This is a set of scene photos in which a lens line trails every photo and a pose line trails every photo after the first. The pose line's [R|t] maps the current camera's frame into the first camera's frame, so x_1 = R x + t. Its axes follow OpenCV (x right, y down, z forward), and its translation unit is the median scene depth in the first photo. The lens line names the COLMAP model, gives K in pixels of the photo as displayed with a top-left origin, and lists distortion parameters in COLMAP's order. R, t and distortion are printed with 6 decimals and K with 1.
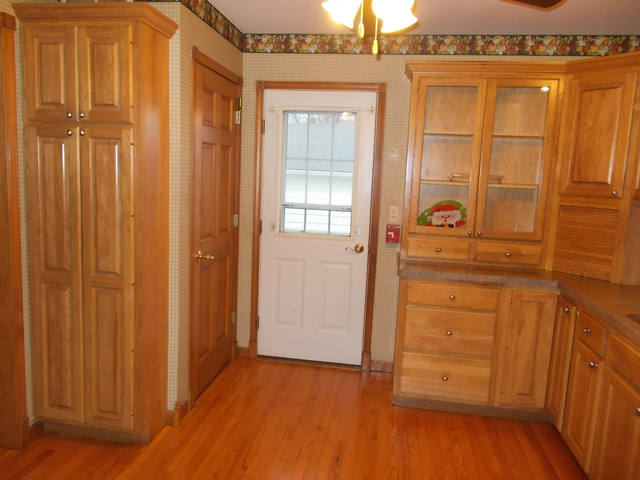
lens RADIAL K [[490.4, 0, 320.6], [0, 490.4, 239.1], [0, 0, 1]] dist [0.009504, -0.005250]
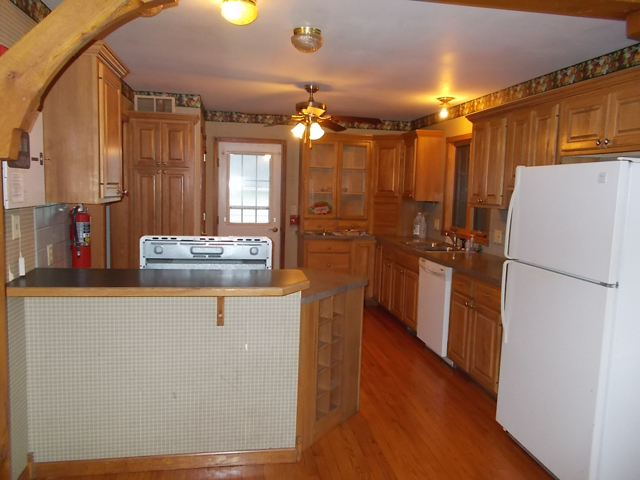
lens RADIAL K [[490.4, 0, 319.9], [0, 490.4, 240.3], [0, 0, 1]] dist [0.009504, -0.005250]
pose [[0.945484, -0.053206, 0.321292, -0.379959], [0.059286, 0.998199, -0.009162, 0.092400], [-0.320226, 0.027711, 0.946936, -0.831011]]
